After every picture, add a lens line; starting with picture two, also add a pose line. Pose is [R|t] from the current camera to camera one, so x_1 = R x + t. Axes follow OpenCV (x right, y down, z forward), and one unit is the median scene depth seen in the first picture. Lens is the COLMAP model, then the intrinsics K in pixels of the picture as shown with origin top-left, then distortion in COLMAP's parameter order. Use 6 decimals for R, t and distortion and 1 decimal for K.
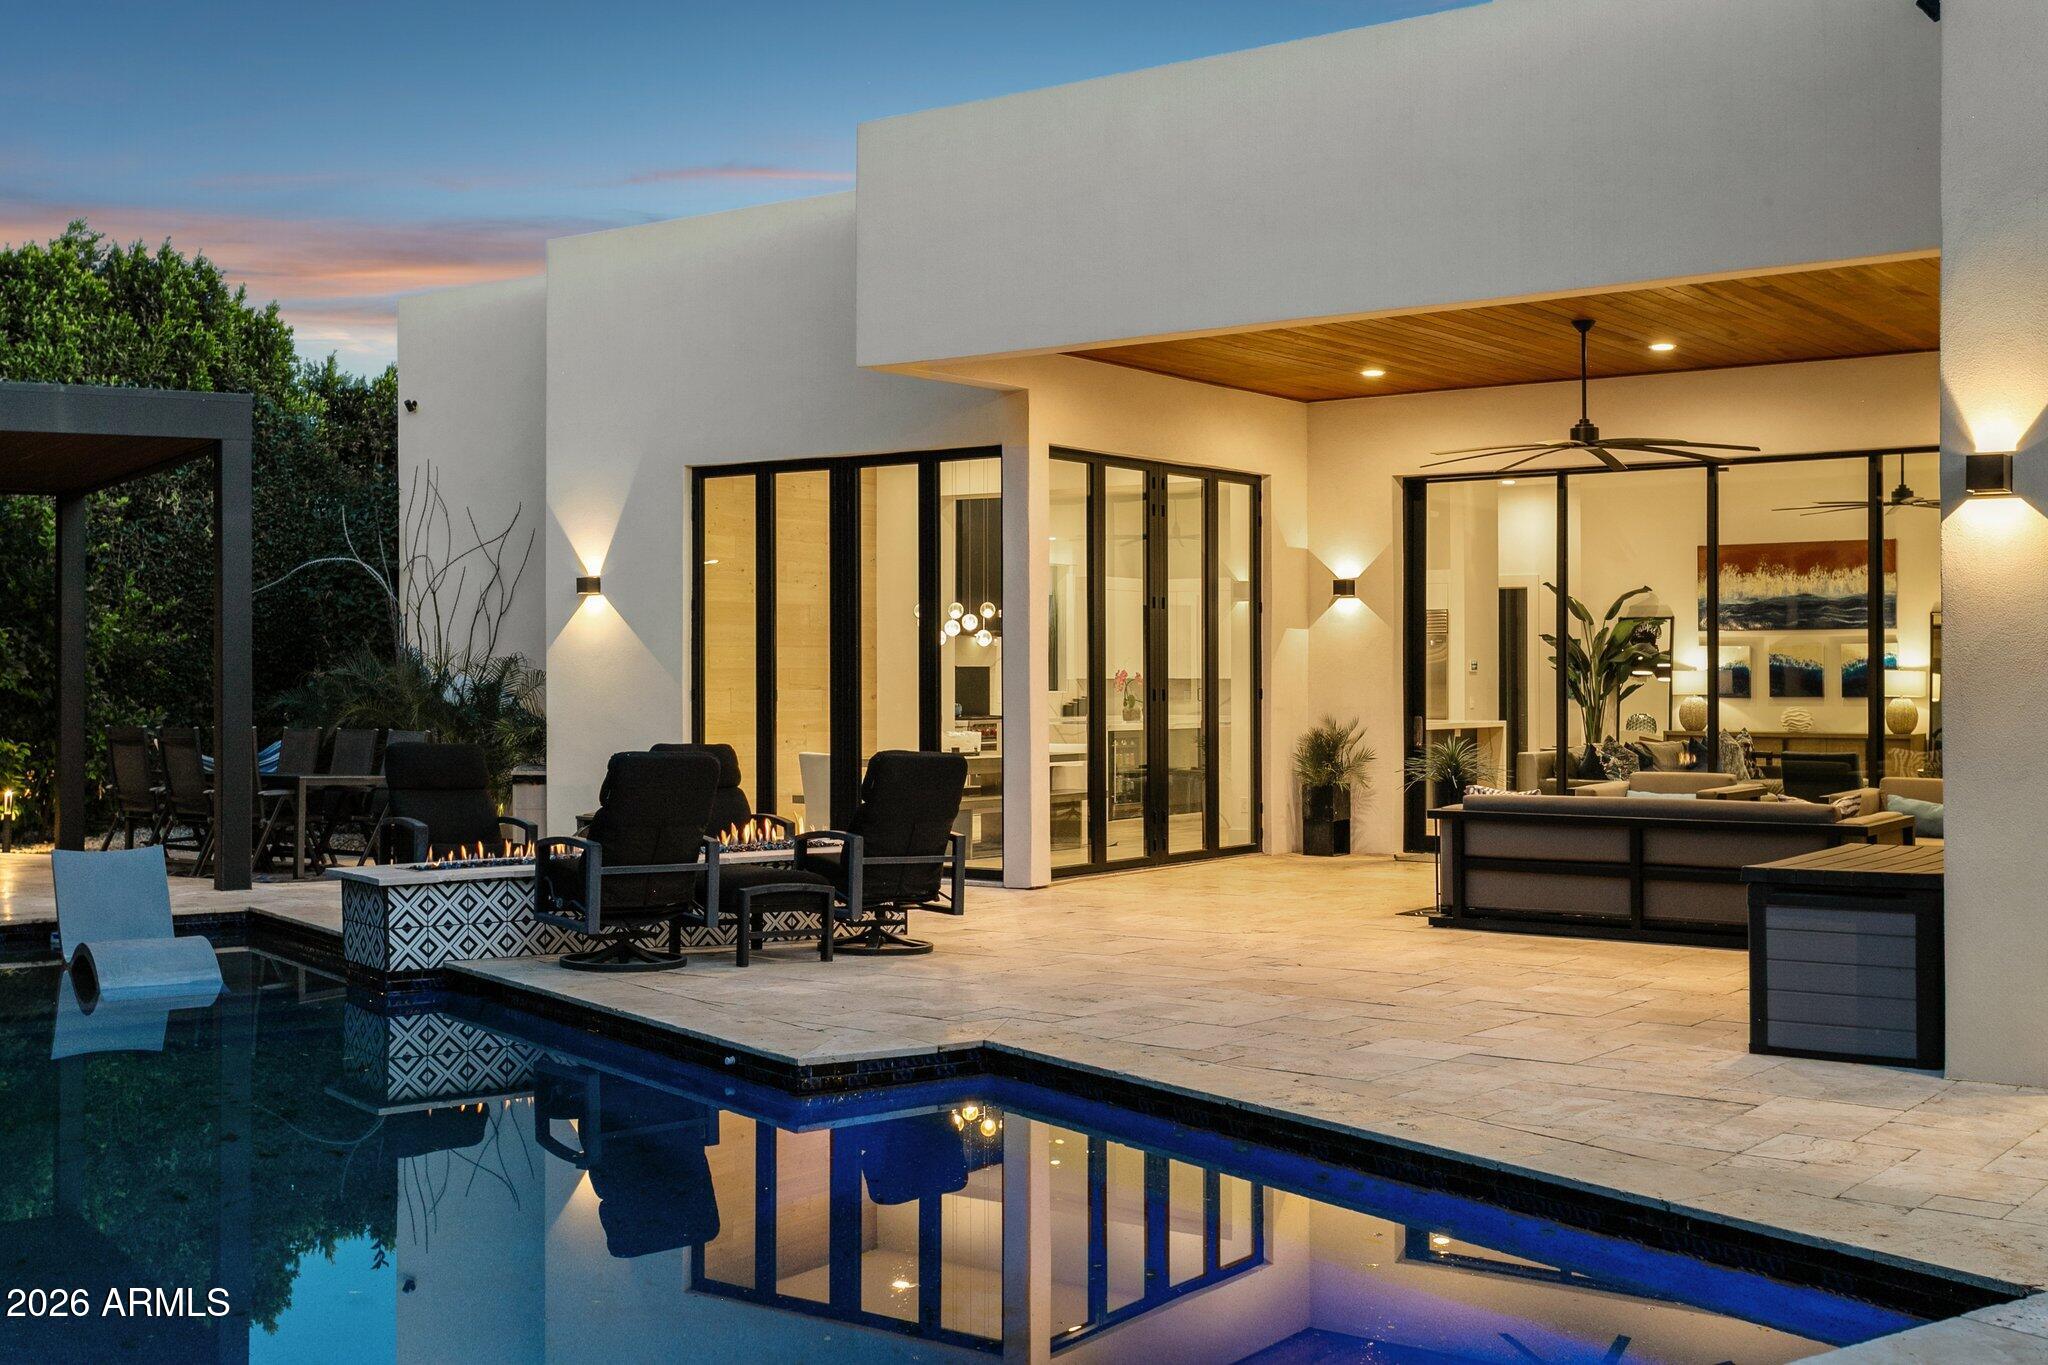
lens RADIAL K [[2300.9, 0, 1024.0], [0, 2300.9, 682.5], [0, 0, 1]] dist [0.015373, 0.002817]
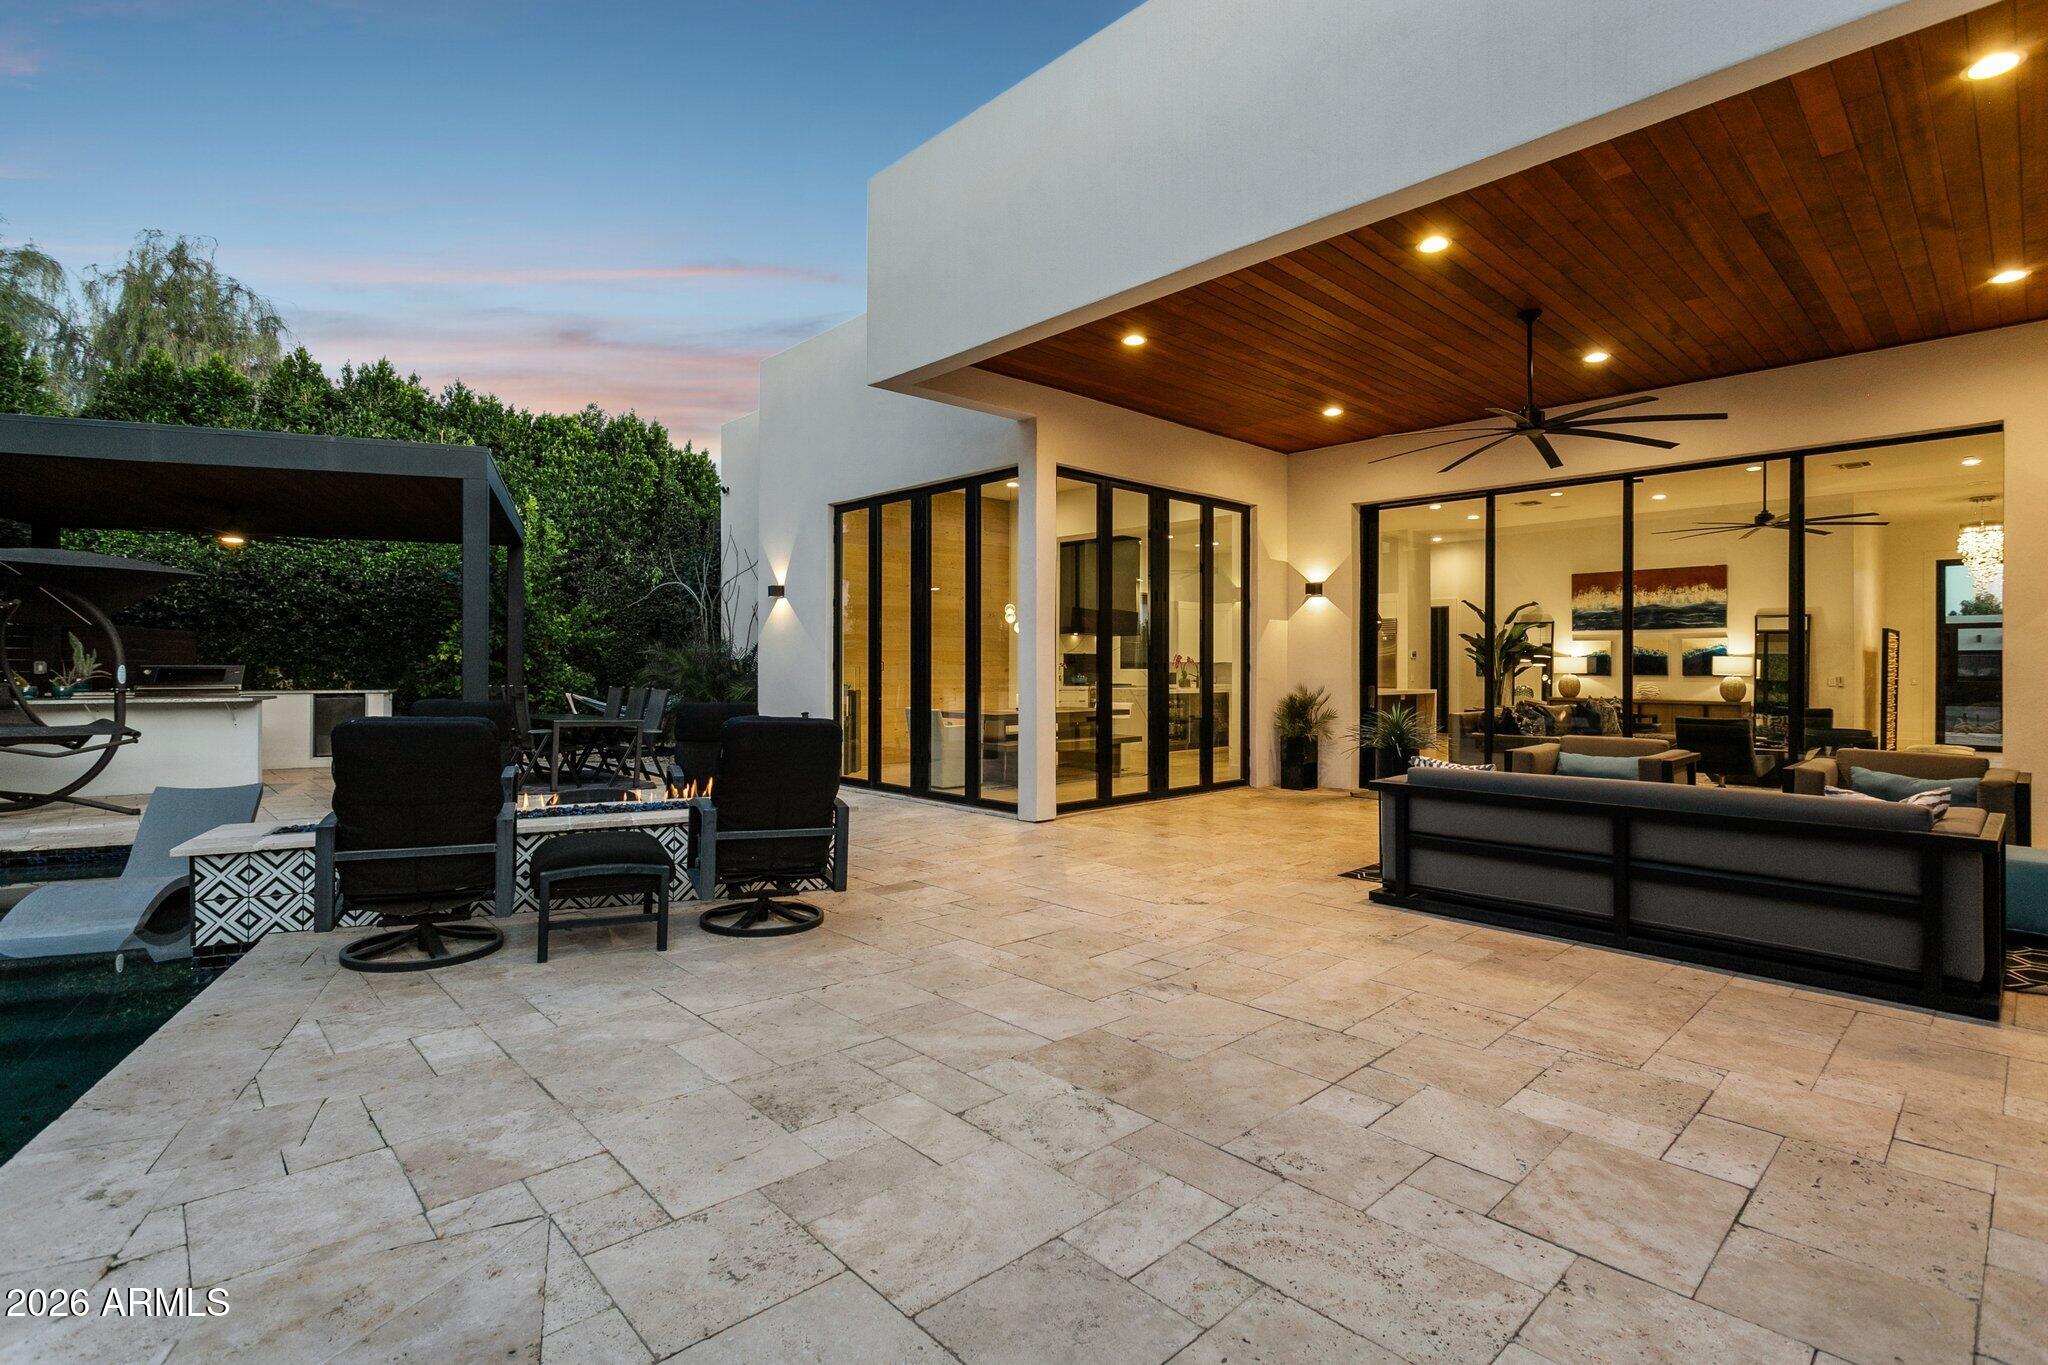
lens RADIAL K [[956.8, 0, 1022.2], [0, 956.8, 673.6], [0, 0, 1]] dist [-0.000795, 0.000430]
pose [[0.981416, 0.005926, -0.191803, 0.080099], [-0.005322, 0.999979, 0.003663, 0.006845], [0.191821, -0.002574, 0.981427, 0.423845]]
